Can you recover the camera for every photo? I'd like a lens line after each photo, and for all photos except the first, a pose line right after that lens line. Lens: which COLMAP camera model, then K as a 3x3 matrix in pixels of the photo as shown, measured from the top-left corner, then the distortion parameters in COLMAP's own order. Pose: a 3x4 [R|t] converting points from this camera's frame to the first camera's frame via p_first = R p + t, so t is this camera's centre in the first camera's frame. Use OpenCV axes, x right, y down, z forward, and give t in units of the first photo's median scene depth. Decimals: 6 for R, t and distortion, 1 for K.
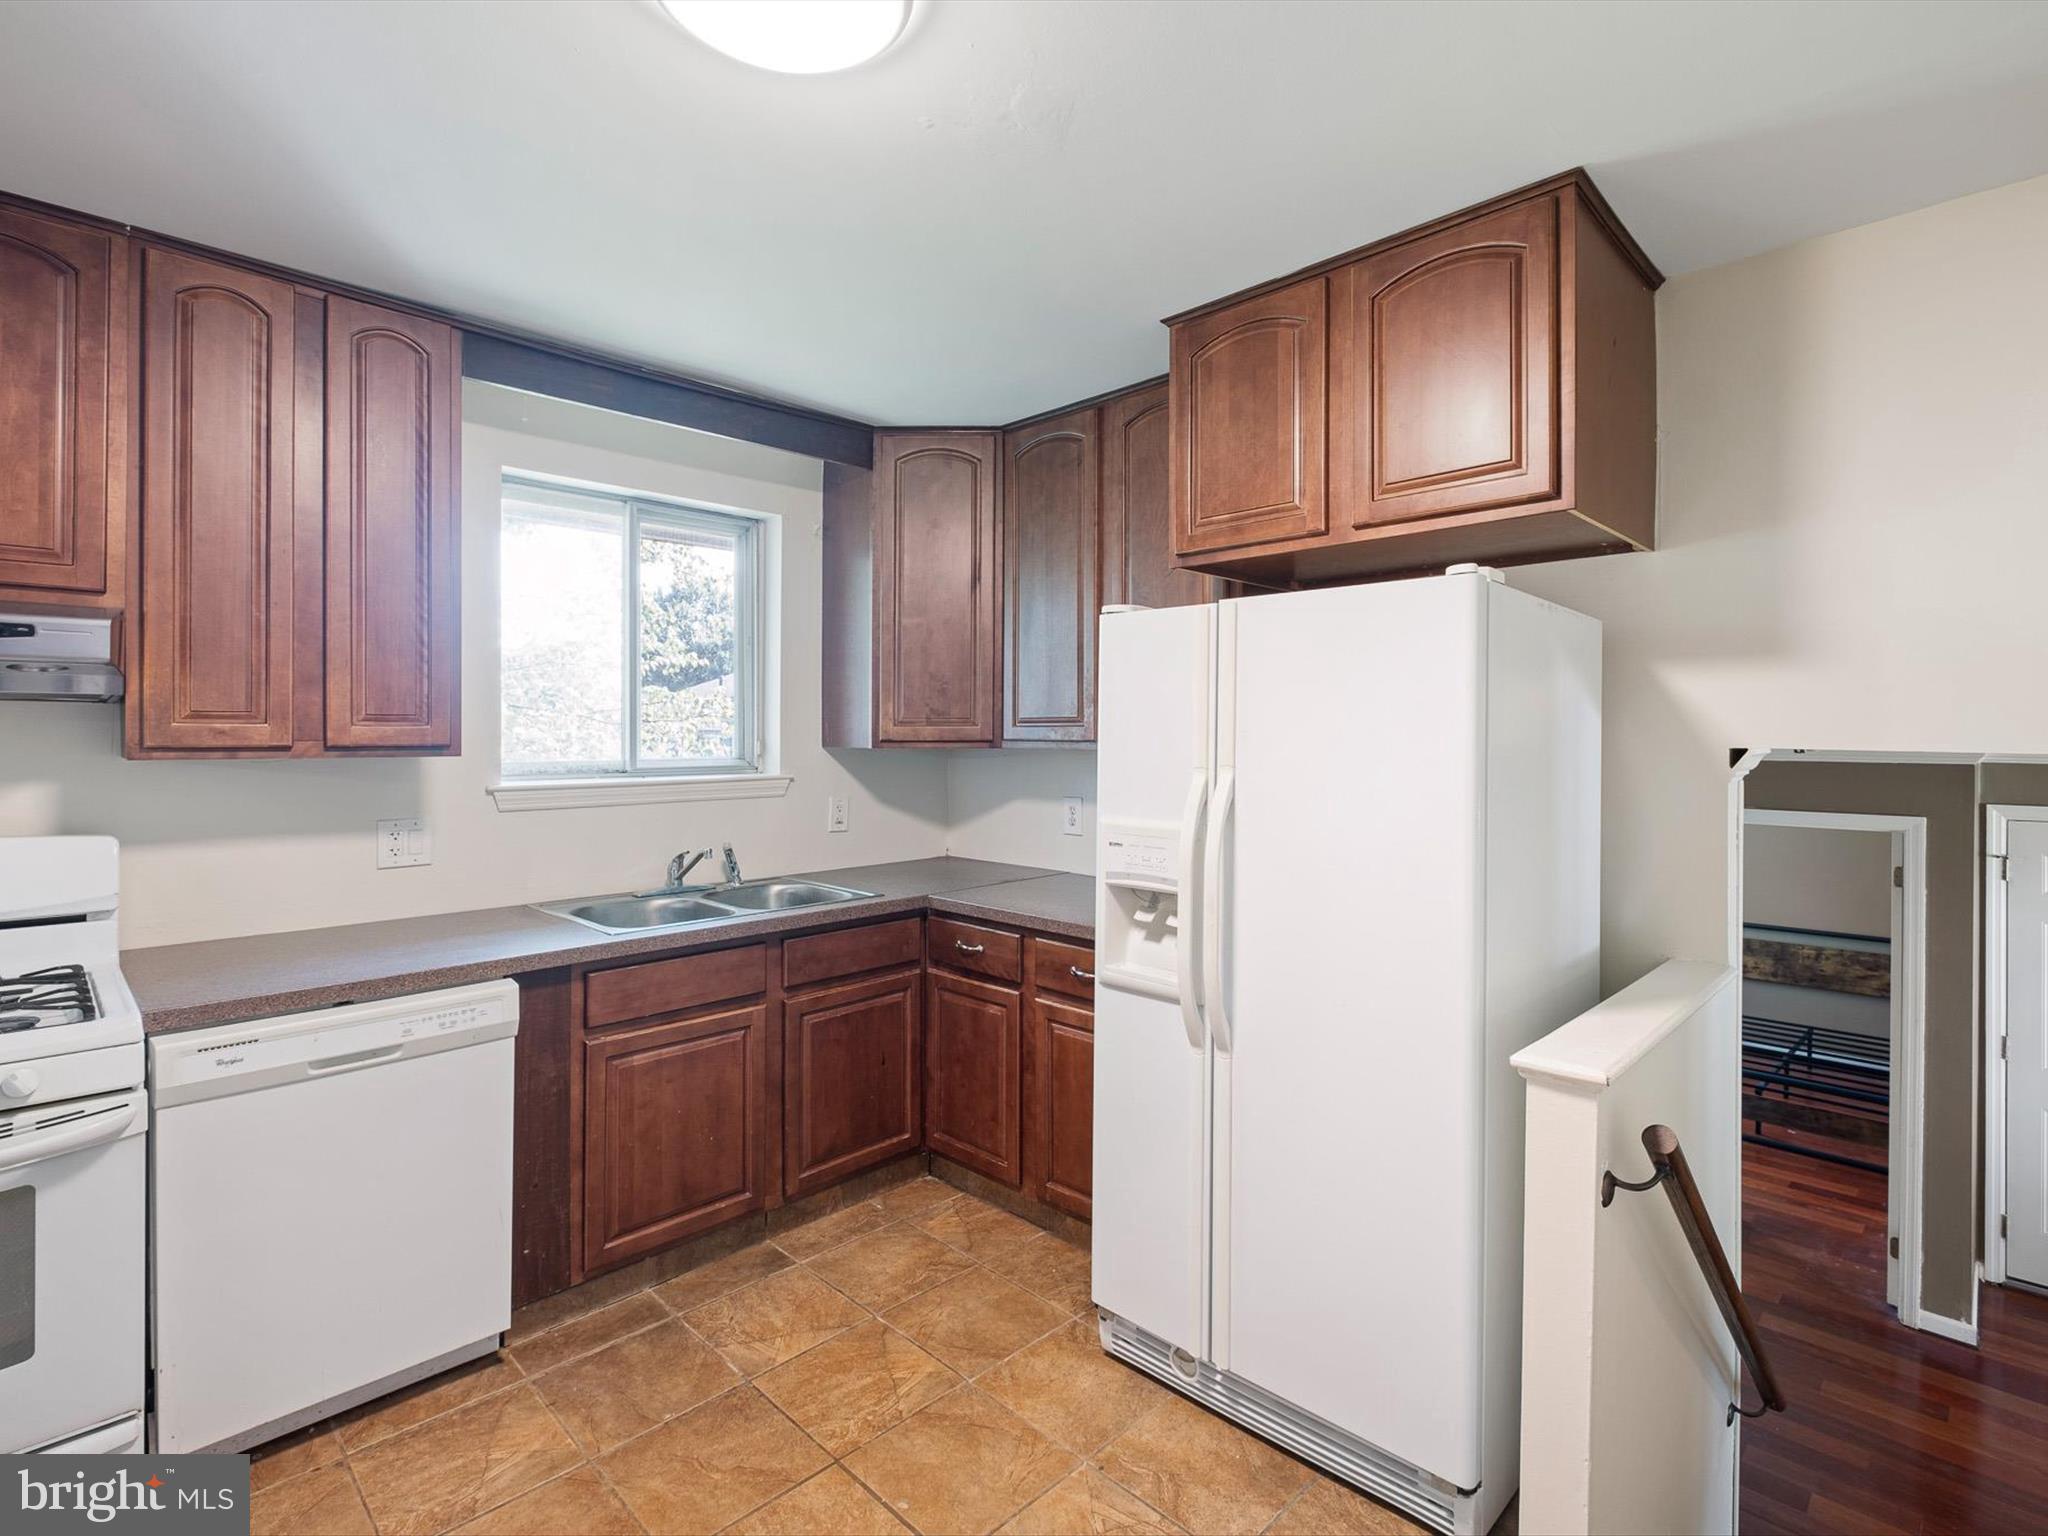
lens RADIAL K [[994.8, 0, 1029.1], [0, 994.8, 740.2], [0, 0, 1]] dist [0.018477, -0.014988]
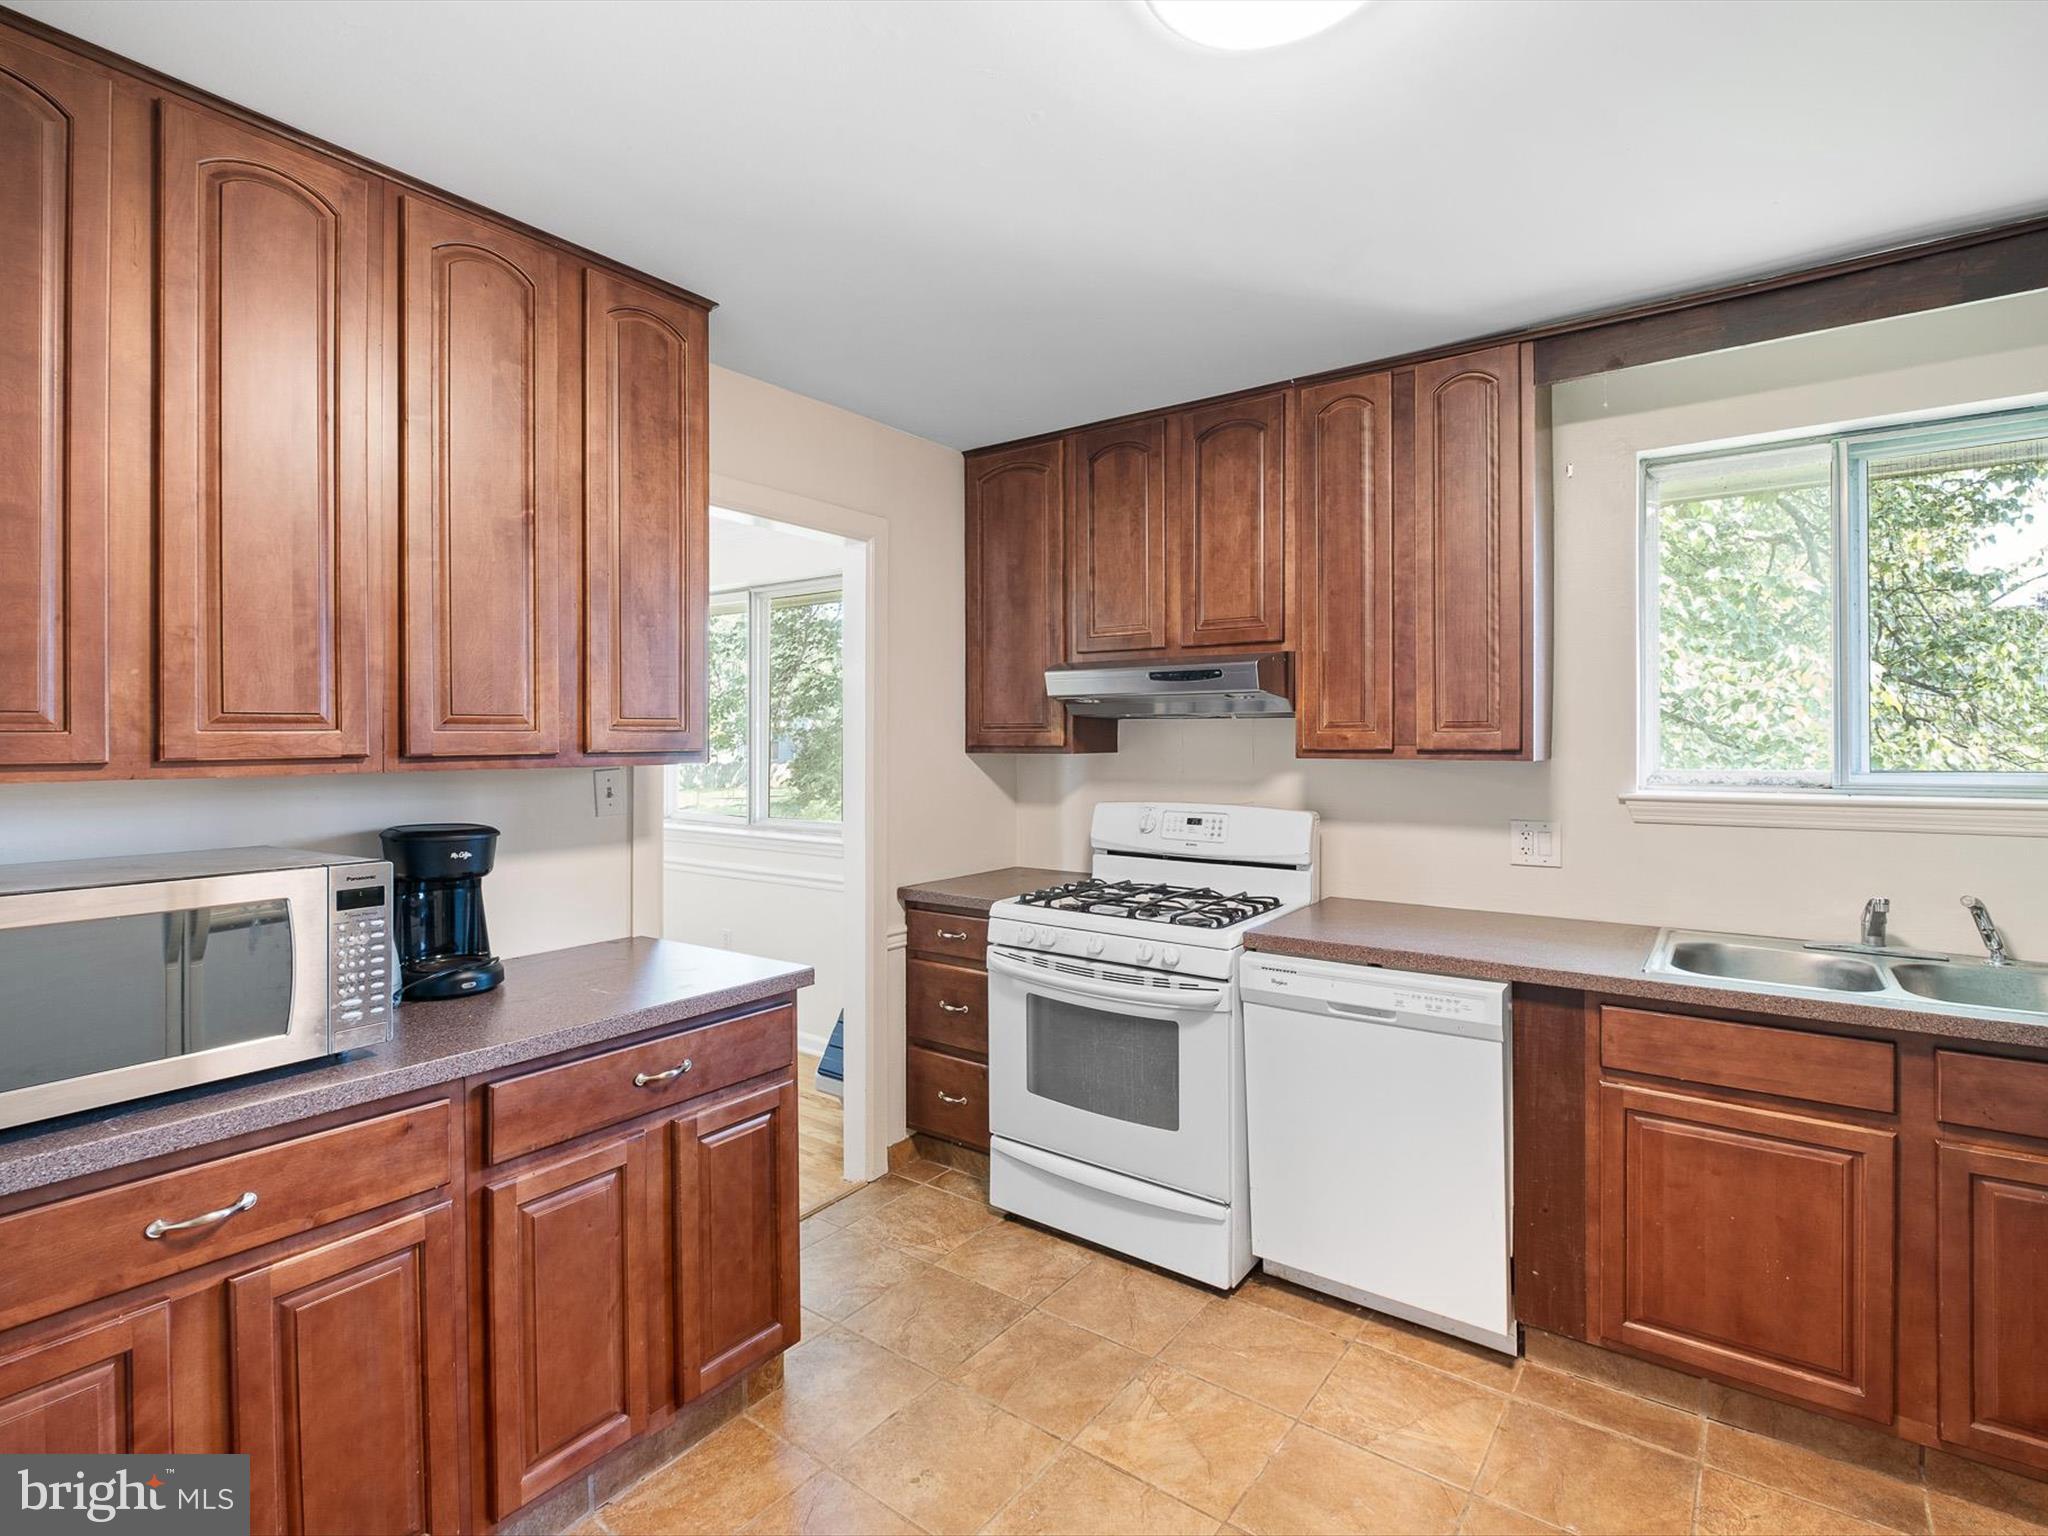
lens RADIAL K [[994.8, 0, 1029.1], [0, 994.8, 740.2], [0, 0, 1]] dist [0.018477, -0.014988]
pose [[0.152569, -0.001157, -0.988292, 0.355273], [-0.003799, 0.999991, -0.001757, -0.001288], [0.988285, 0.004023, 0.152564, 0.339919]]
